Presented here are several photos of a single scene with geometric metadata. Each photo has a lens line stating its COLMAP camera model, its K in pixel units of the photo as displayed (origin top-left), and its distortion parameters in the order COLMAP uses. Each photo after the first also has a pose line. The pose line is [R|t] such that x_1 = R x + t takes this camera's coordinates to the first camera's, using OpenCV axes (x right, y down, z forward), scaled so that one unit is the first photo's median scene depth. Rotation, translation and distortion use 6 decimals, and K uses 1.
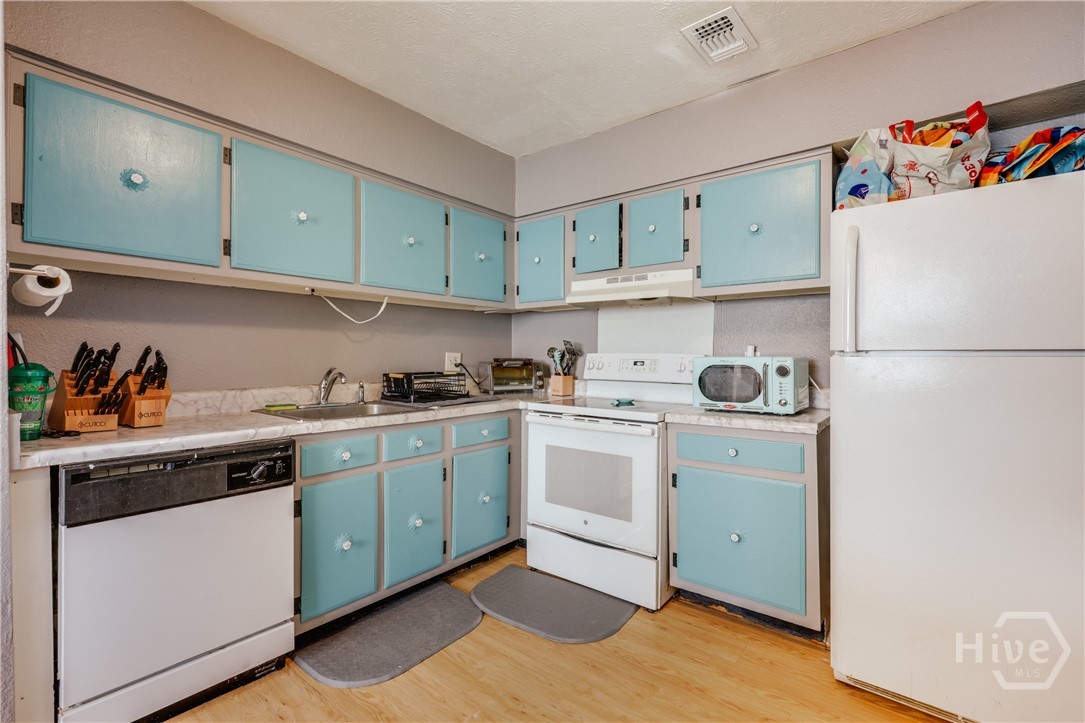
lens RADIAL K [[493.1, 0, 539.2], [0, 493.1, 355.8], [0, 0, 1]] dist [0.008251, 0.000612]
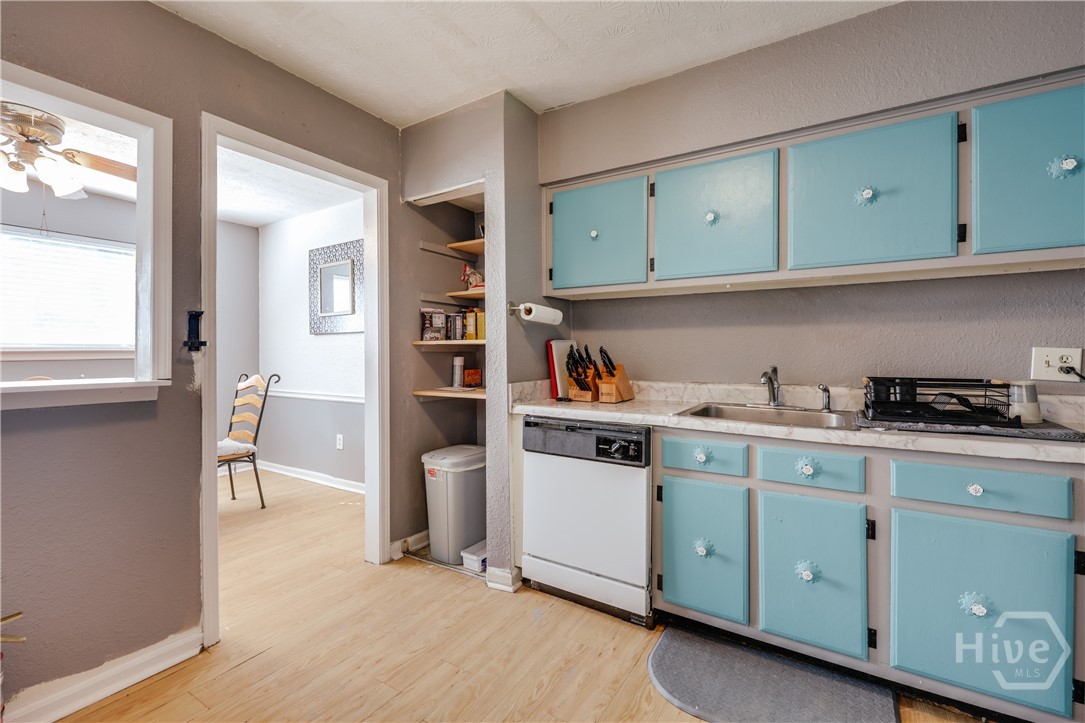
lens RADIAL K [[465.9, 0, 547.2], [0, 465.9, 353.4], [0, 0, 1]] dist [0.000074, 0.000138]
pose [[0.122728, -0.001299, -0.992440, 0.438617], [-0.001951, 0.999997, -0.001551, 0.002606], [0.992438, 0.002126, 0.122725, 0.550866]]
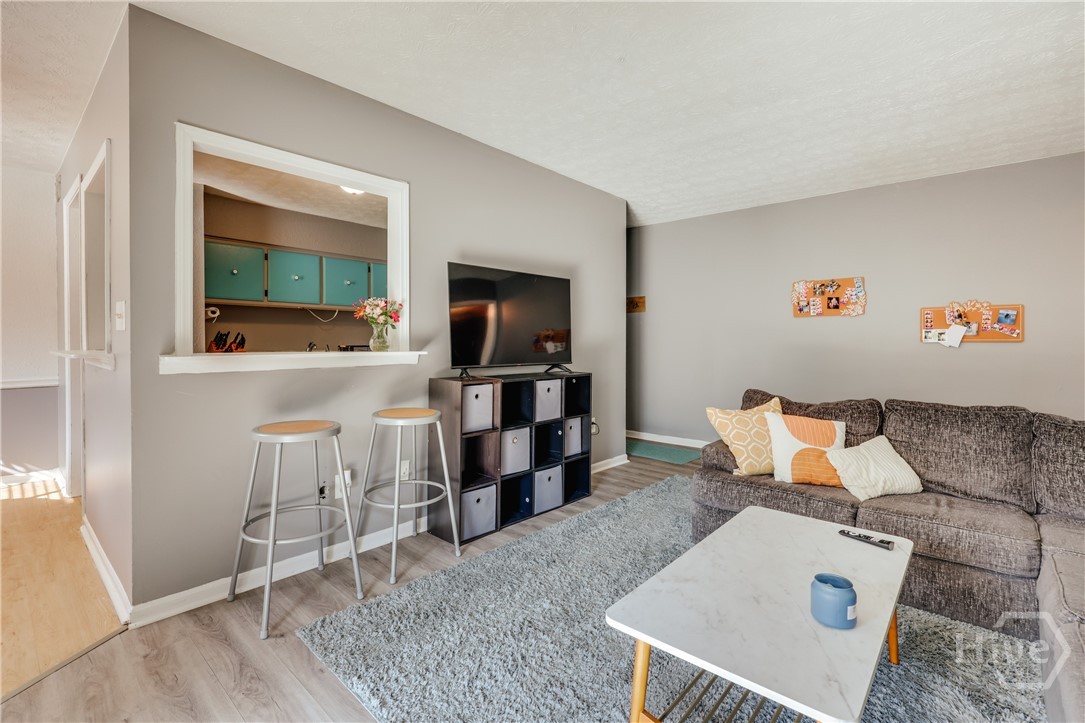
lens RADIAL K [[493.1, 0, 529.2], [0, 493.1, 347.5], [0, 0, 1]] dist [0.008251, 0.000612]
pose [[0.998470, 0.001865, -0.055273, 0.776609], [-0.001055, 0.999892, 0.014687, 0.018021], [0.055294, -0.014606, 0.998363, -1.324493]]
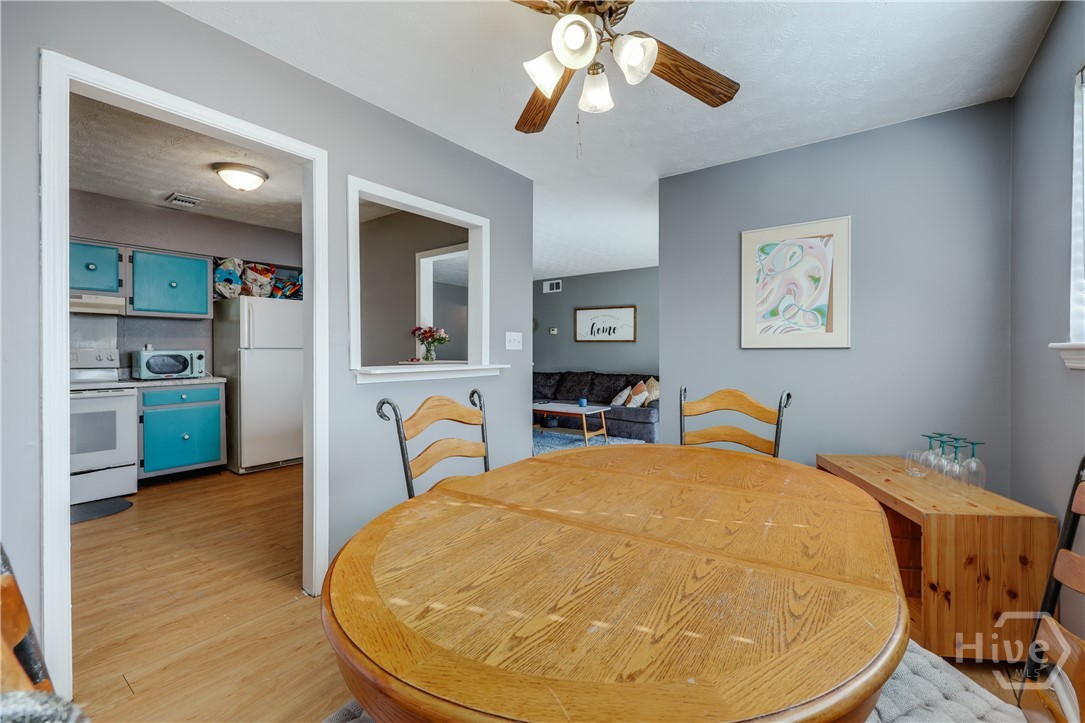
lens RADIAL K [[450.6, 0, 568.4], [0, 450.6, 355.6], [0, 0, 1]] dist [0.000234, 0.000646]
pose [[-0.059674, -0.011397, 0.998153, -1.534007], [0.001277, 0.999933, 0.011493, 0.004033], [-0.998217, 0.001961, -0.059656, -0.477624]]
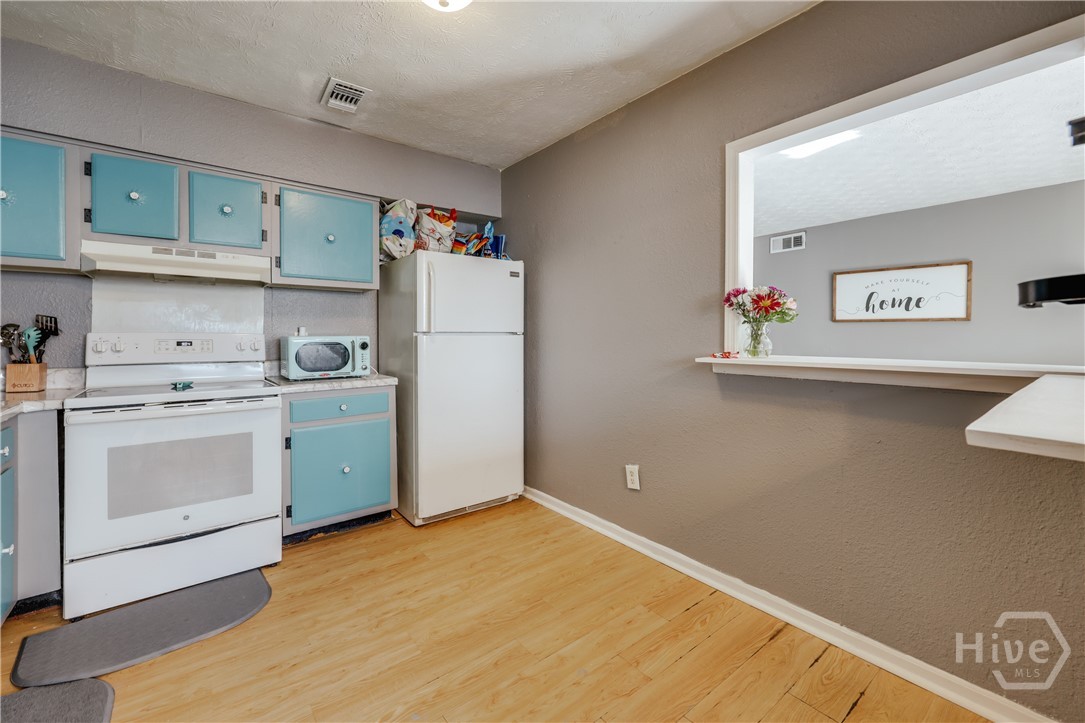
lens RADIAL K [[450.6, 0, 553.6], [0, 450.6, 340.7], [0, 0, 1]] dist [0.000234, 0.000646]
pose [[0.210061, -0.012953, 0.977602, -0.657044], [0.002508, 0.999916, 0.012710, 0.000853], [-0.977685, -0.000218, 0.210076, 0.181806]]
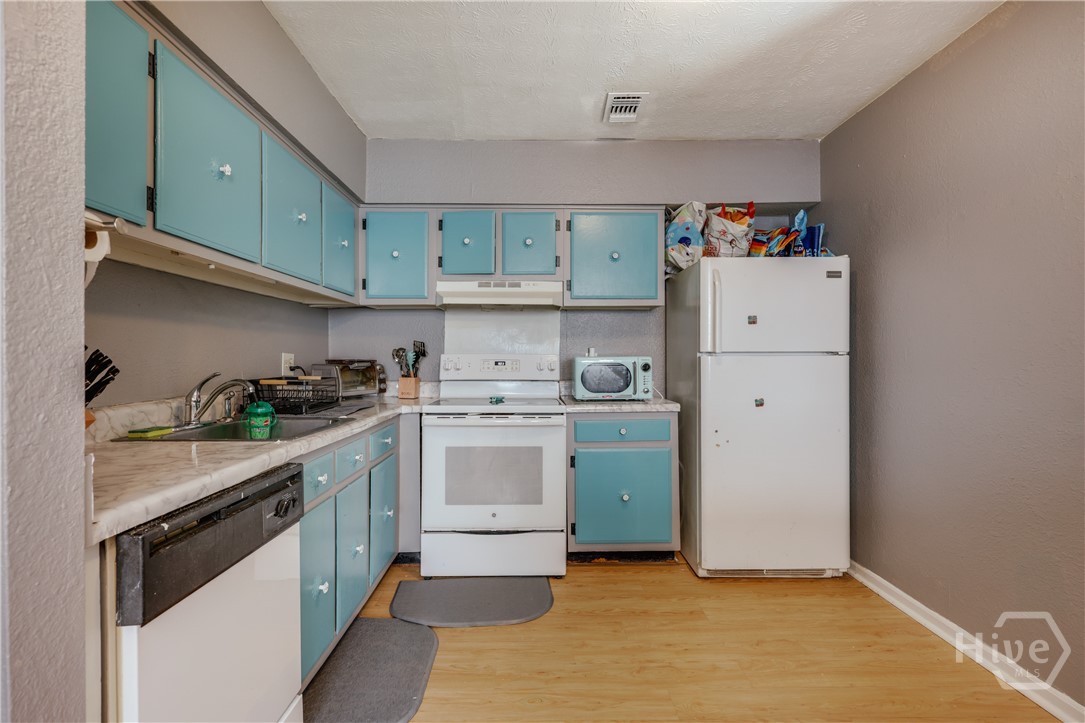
lens RADIAL K [[522.2, 0, 539.1], [0, 522.2, 355.3], [0, 0, 1]] dist [0.002059, 0.000468]
pose [[0.770896, -0.001642, 0.636959, -0.614868], [0.003600, 0.999992, -0.001779, 0.000194], [-0.636951, 0.003665, 0.770895, 0.093510]]
